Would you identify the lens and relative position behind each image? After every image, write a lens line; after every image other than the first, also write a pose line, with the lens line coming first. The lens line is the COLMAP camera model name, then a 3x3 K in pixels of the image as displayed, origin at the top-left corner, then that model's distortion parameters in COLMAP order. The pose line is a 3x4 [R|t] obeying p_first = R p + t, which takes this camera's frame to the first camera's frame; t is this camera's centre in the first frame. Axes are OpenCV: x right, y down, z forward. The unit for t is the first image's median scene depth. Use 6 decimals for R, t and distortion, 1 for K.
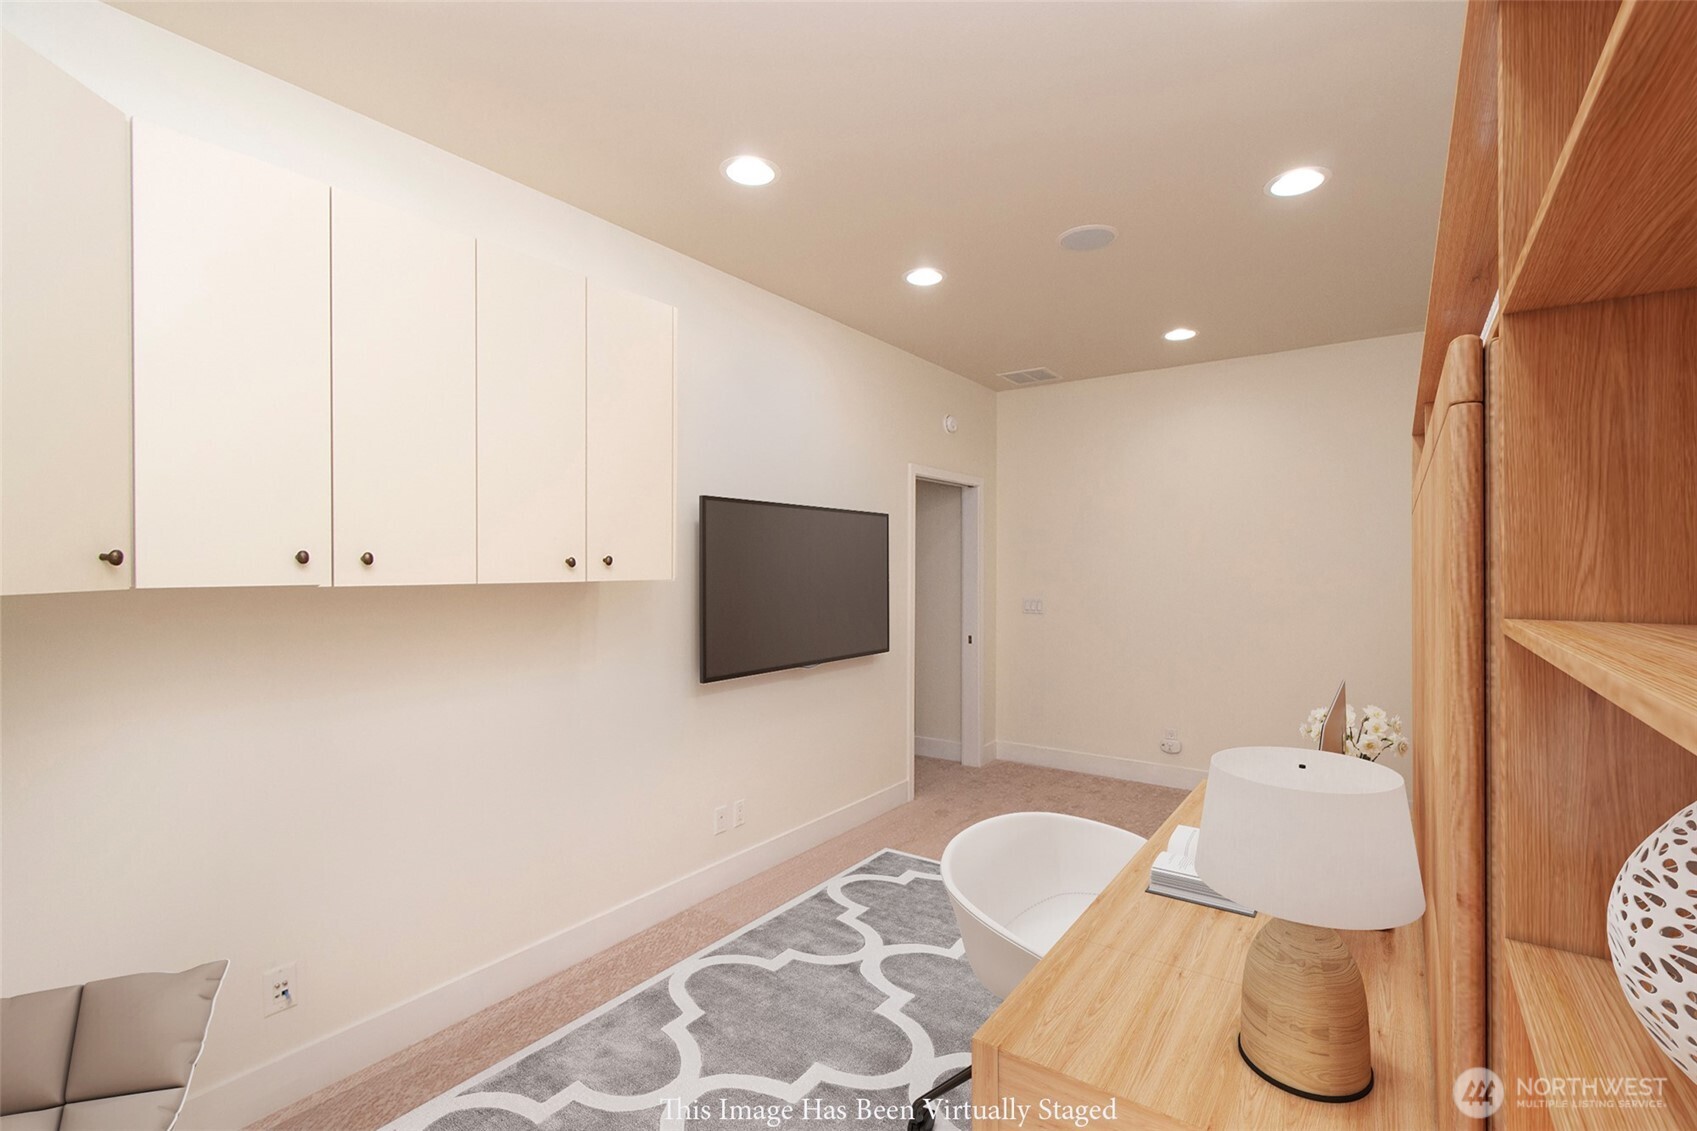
lens RADIAL K [[747.9, 0, 853.4], [0, 747.9, 564.5], [0, 0, 1]] dist [0.009764, 0.000159]
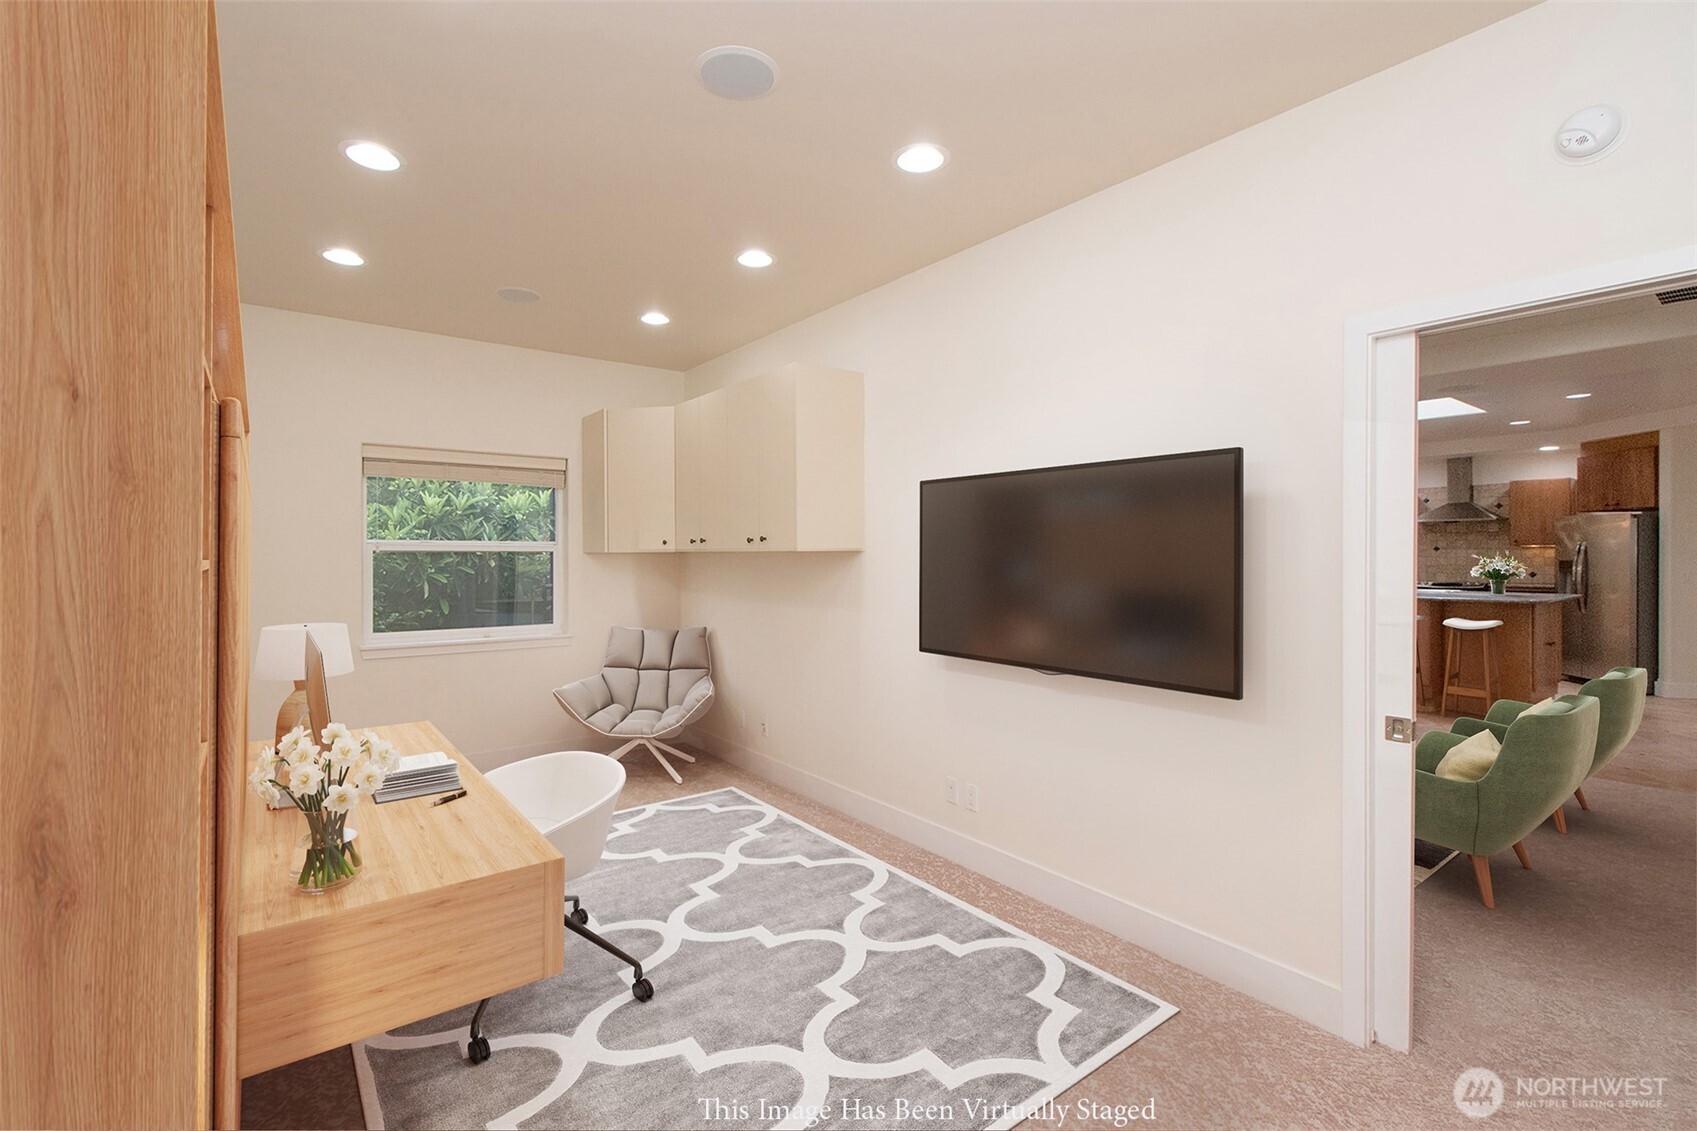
lens RADIAL K [[747.9, 0, 852.1], [0, 747.9, 556.2], [0, 0, 1]] dist [0.009764, 0.000159]
pose [[-0.268263, 0.004451, -0.963336, 1.022913], [-0.000679, 0.999988, 0.004809, 0.018243], [0.963346, 0.001944, -0.268256, 1.341834]]
